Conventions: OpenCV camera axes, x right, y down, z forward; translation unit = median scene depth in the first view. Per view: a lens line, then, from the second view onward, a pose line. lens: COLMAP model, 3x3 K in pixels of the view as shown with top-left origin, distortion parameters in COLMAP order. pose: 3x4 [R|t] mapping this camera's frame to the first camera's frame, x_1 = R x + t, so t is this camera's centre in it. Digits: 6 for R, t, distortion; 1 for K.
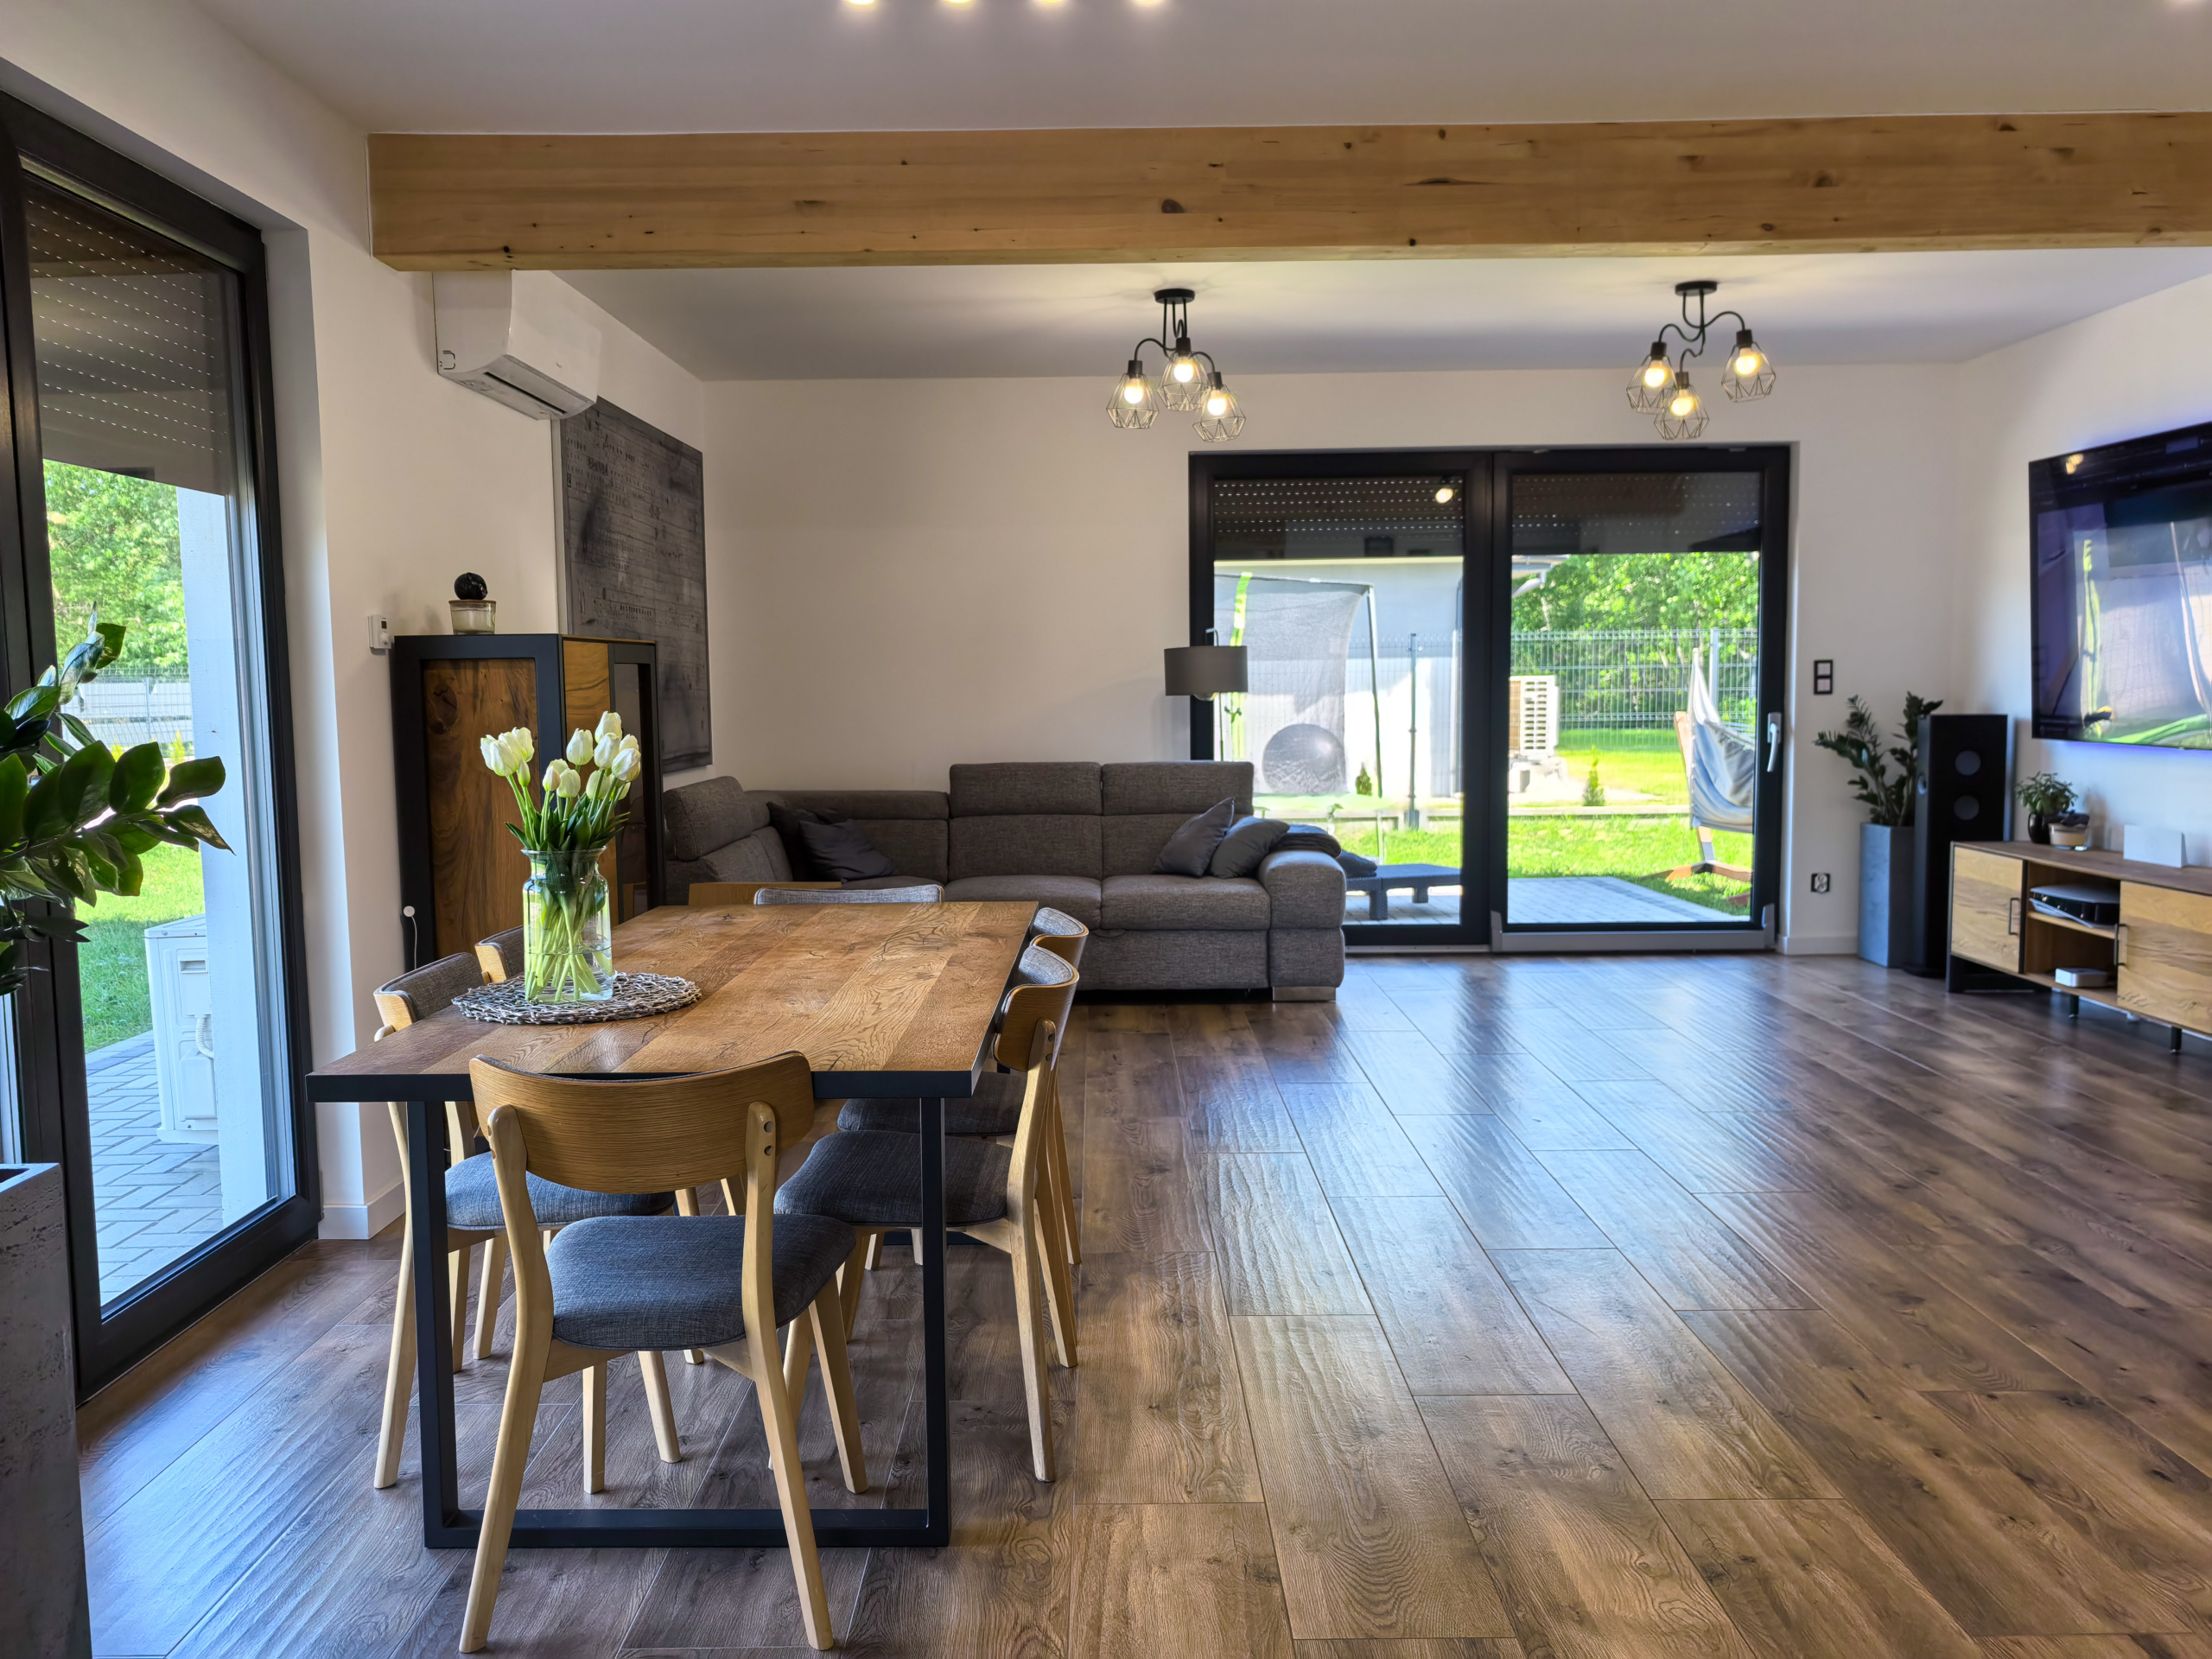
lens RADIAL K [[1748.0, 0, 1106.1], [0, 1748.0, 834.3], [0, 0, 1]] dist [0.008535, 0.001573]
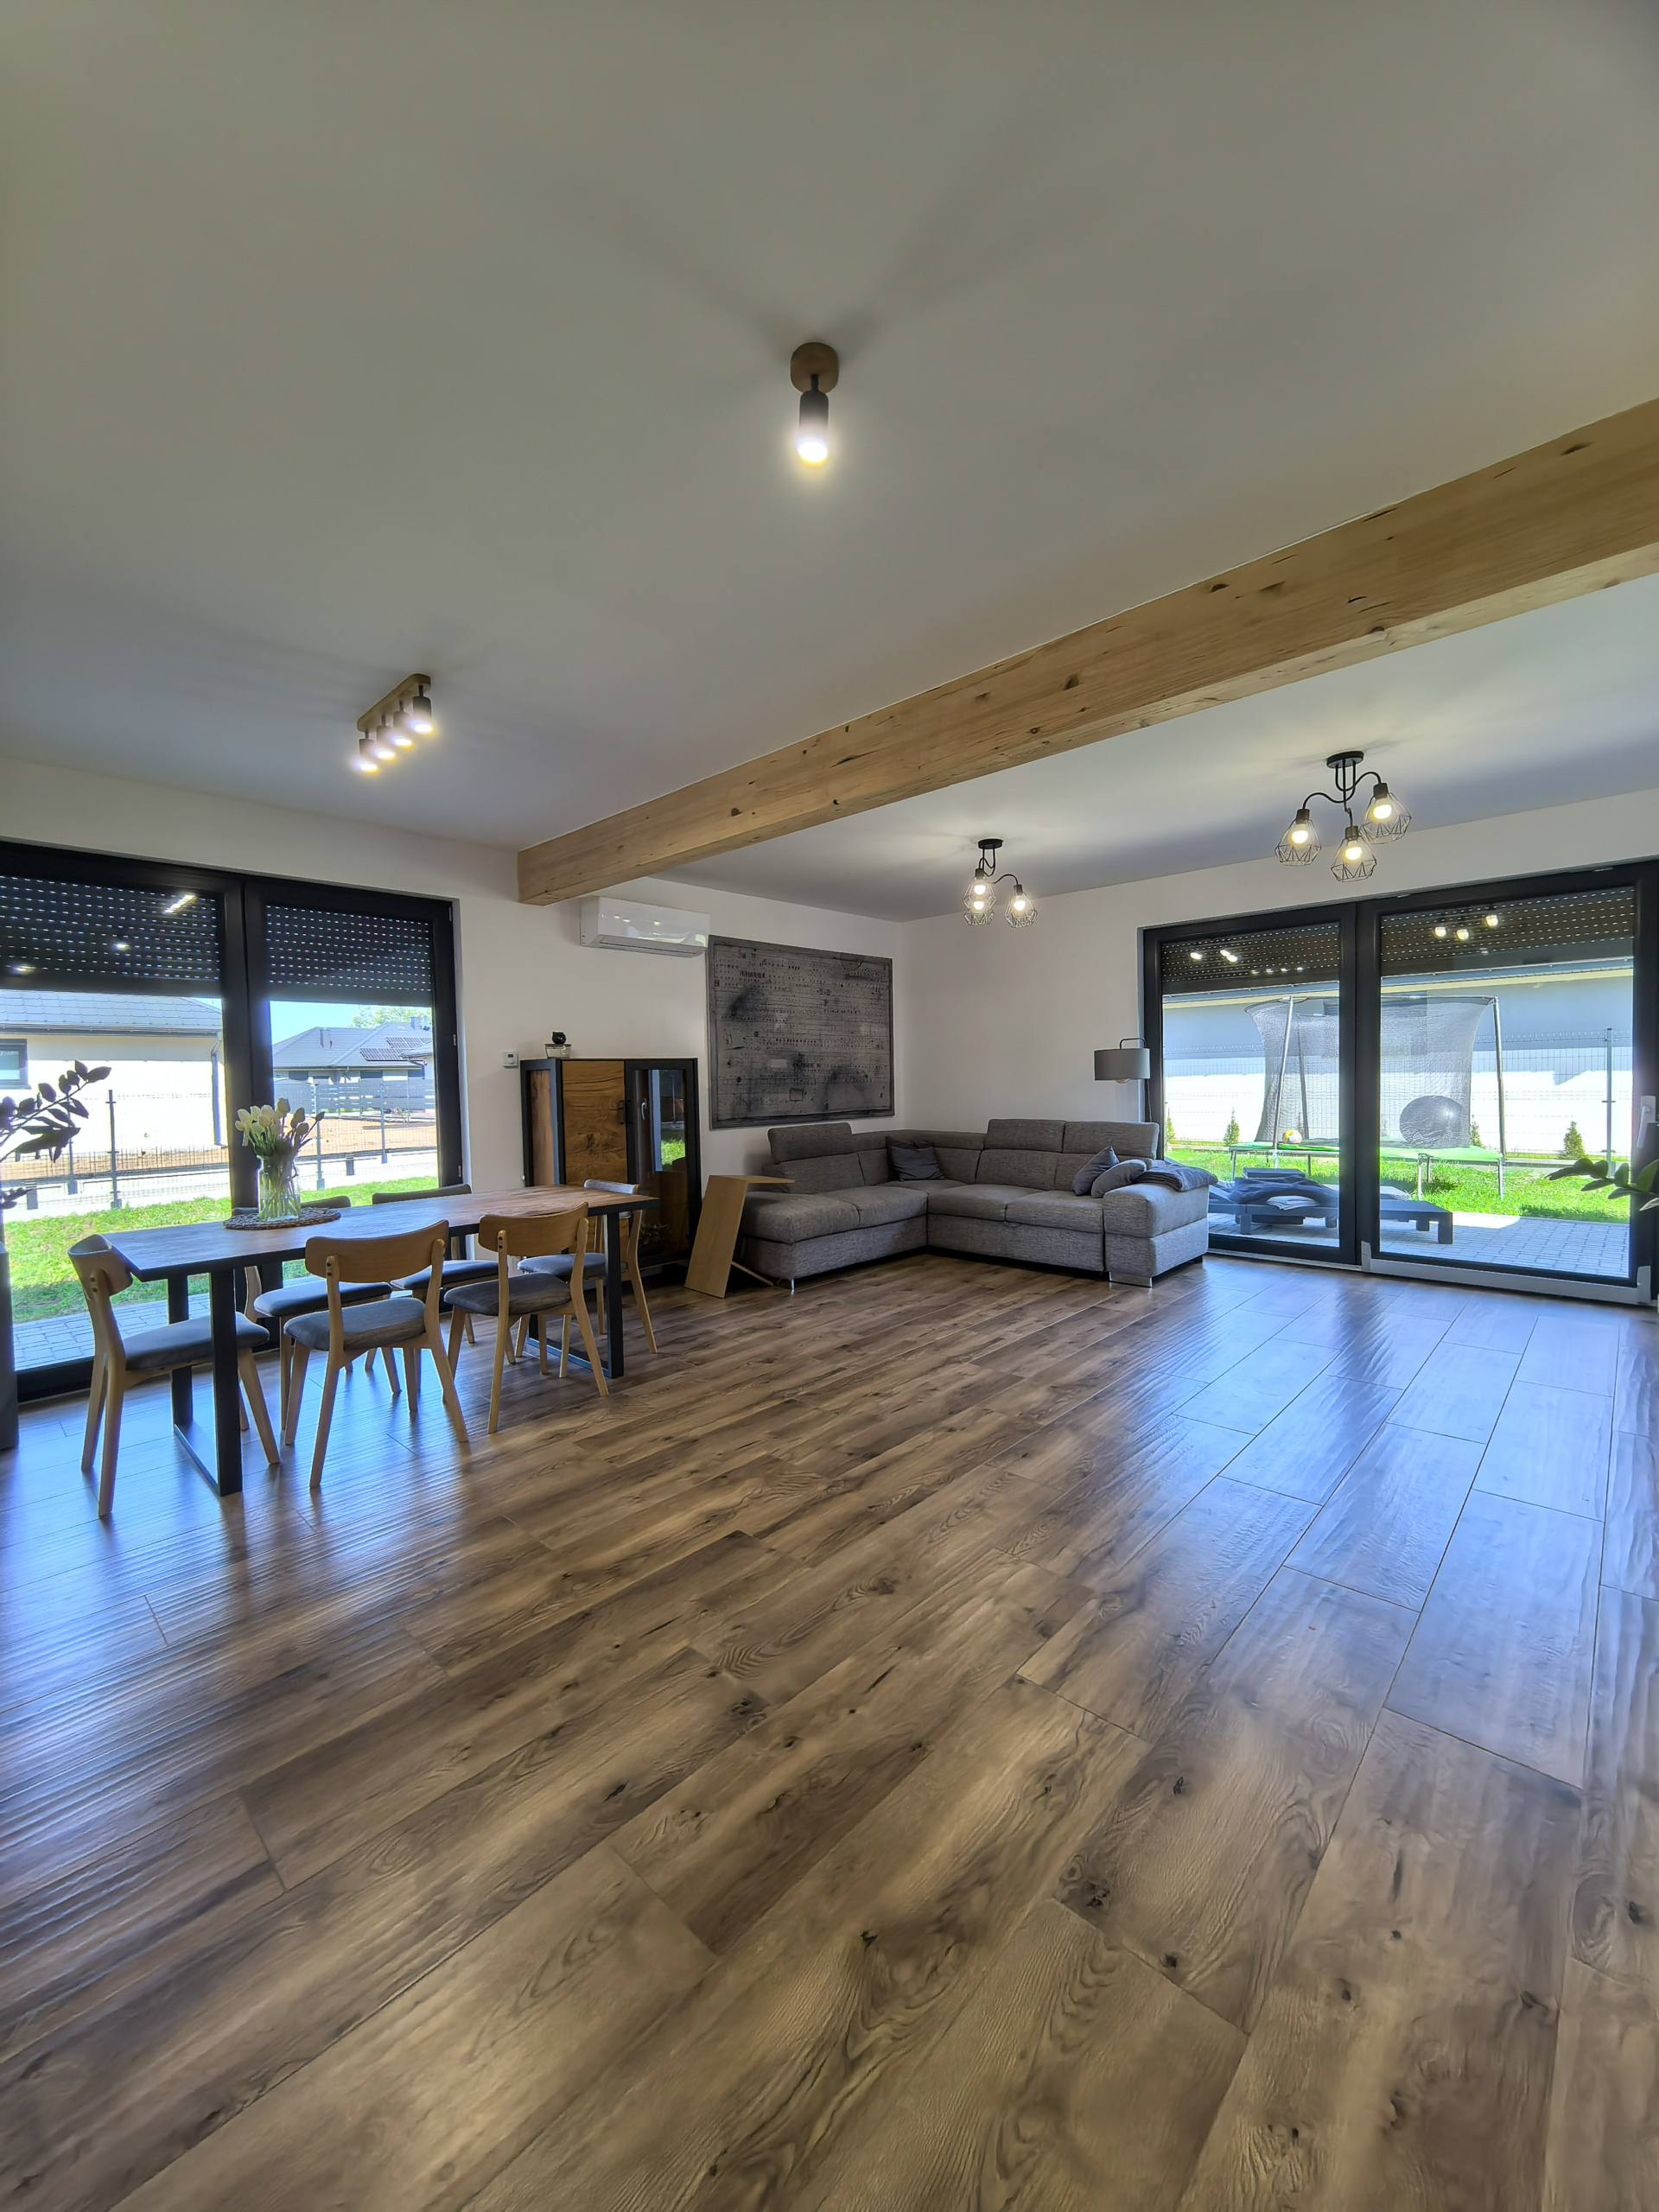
lens RADIAL K [[871.3, 0, 829.9], [0, 871.3, 1100.9], [0, 0, 1]] dist [-0.001163, -0.000192]
pose [[0.729944, 0.014536, -0.683352, 0.438009], [-0.047805, 0.998411, -0.029828, -0.027280], [0.681833, 0.054440, 0.729479, 0.269081]]
